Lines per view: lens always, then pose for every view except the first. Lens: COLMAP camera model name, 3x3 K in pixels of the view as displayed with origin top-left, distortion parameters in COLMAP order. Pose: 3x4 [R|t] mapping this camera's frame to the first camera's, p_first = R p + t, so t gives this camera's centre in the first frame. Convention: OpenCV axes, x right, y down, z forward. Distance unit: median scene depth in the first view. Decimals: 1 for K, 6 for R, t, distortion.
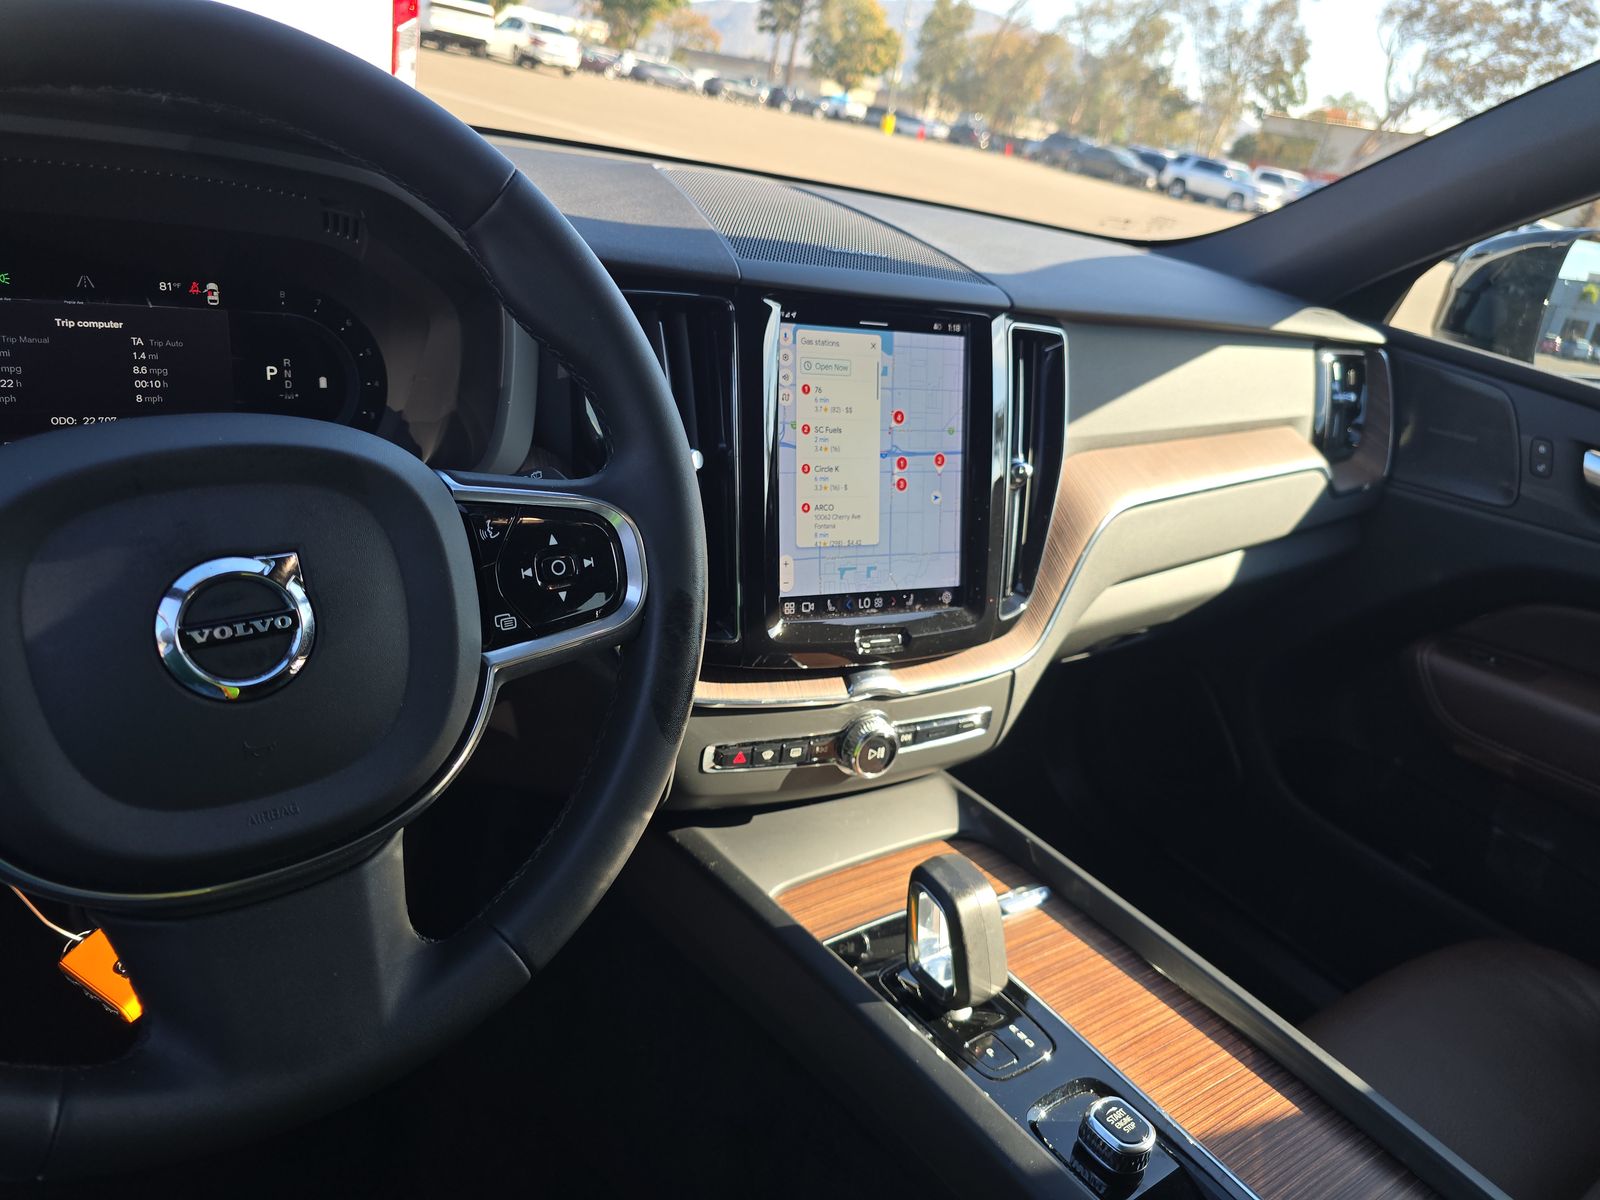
lens RADIAL K [[1051.5, 0, 765.9], [0, 1051.5, 581.7], [0, 0, 1]] dist [0.019686, -0.029482]
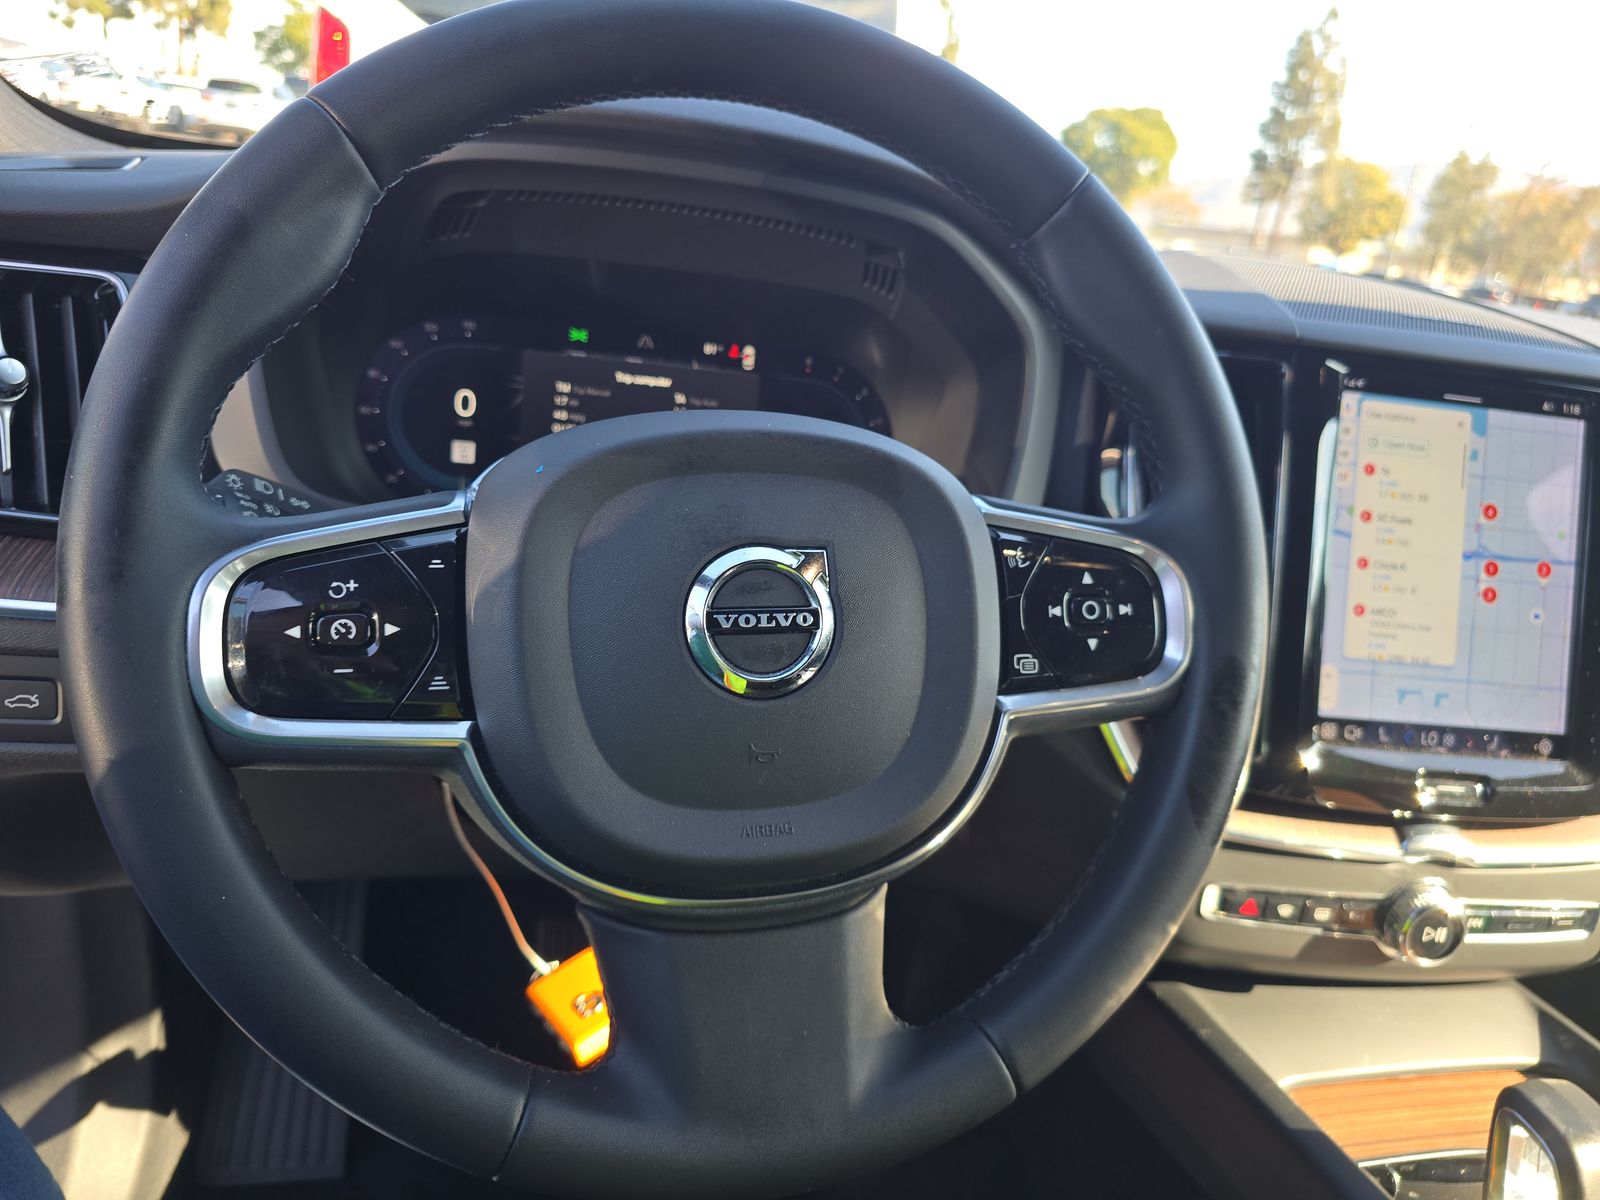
lens RADIAL K [[1051.5, 0, 802.6], [0, 1051.5, 597.3], [0, 0, 1]] dist [0.019686, -0.029482]
pose [[0.928395, 0.068292, -0.365267, -0.071345], [-0.118595, 0.986016, -0.117080, 0.073315], [0.352163, 0.152015, 0.923511, 0.082886]]
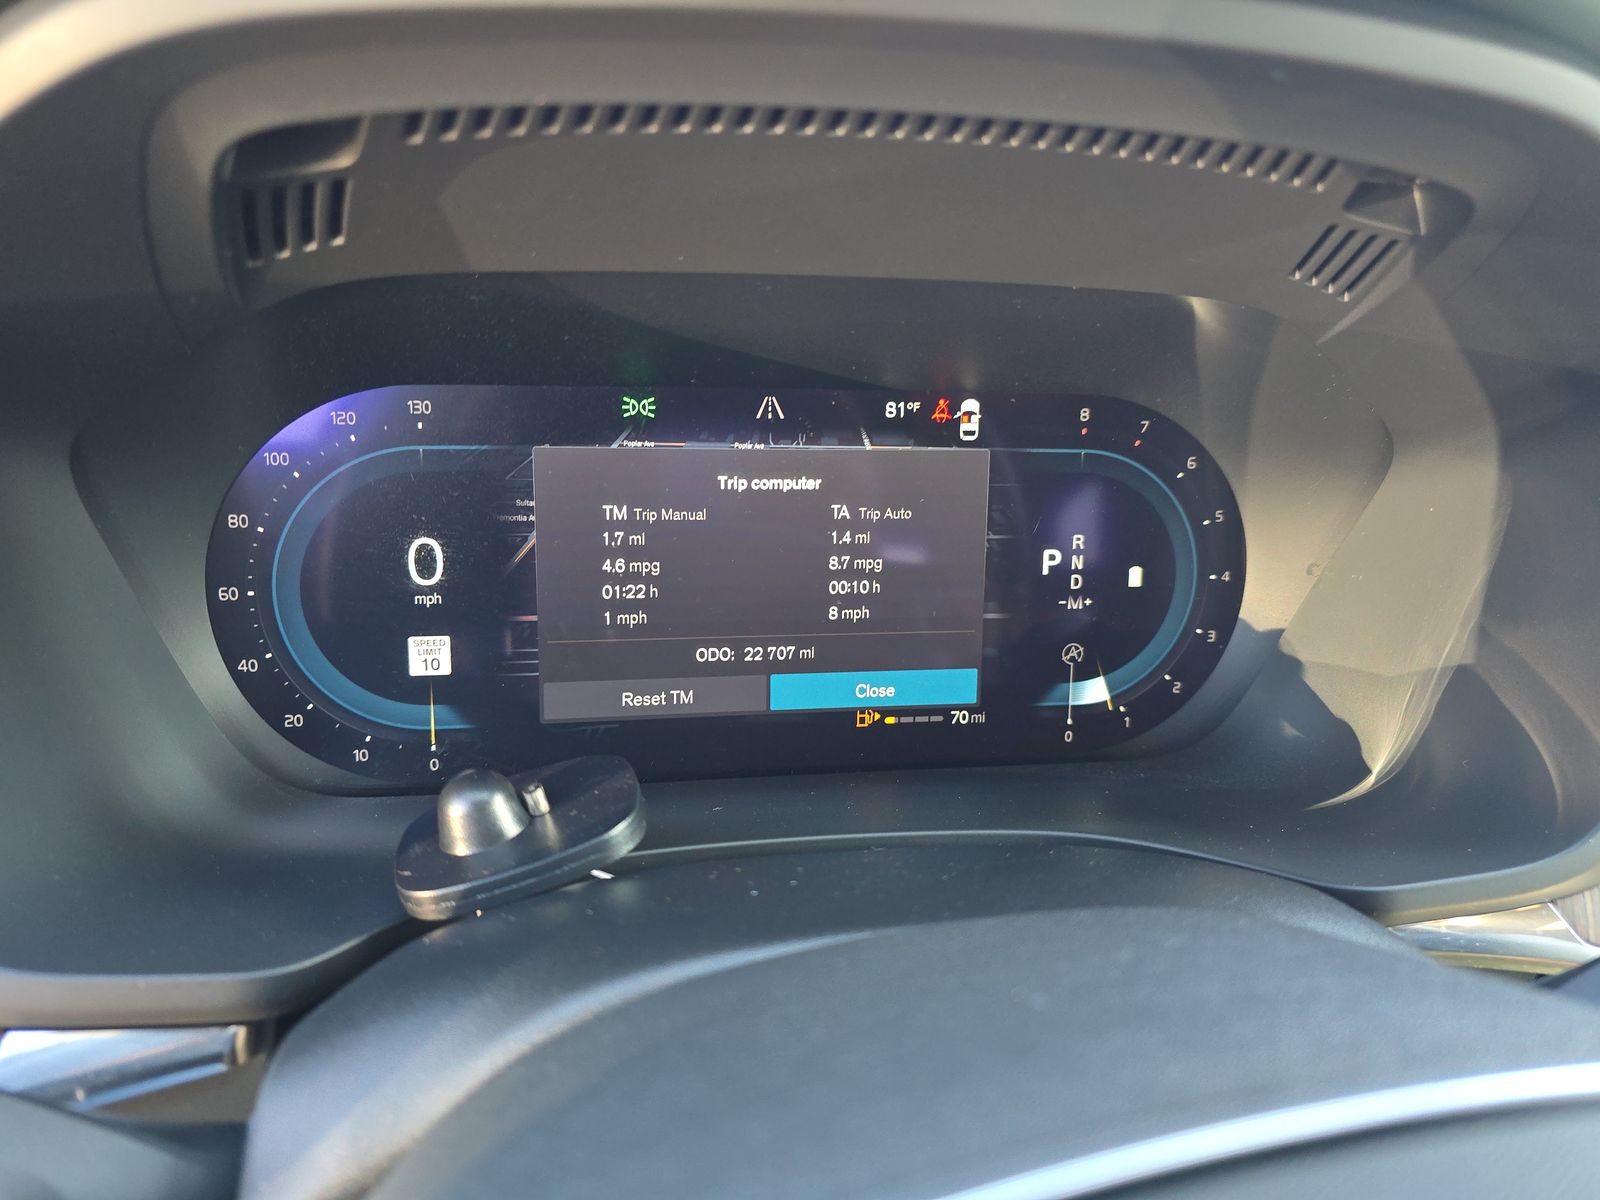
lens RADIAL K [[1051.5, 0, 789.8], [0, 1051.5, 600.2], [0, 0, 1]] dist [0.019686, -0.029482]
pose [[0.903290, 0.048747, -0.426251, -0.354301], [-0.071253, 0.996772, -0.037001, -0.147123], [0.423072, 0.063794, 0.903848, 0.459539]]
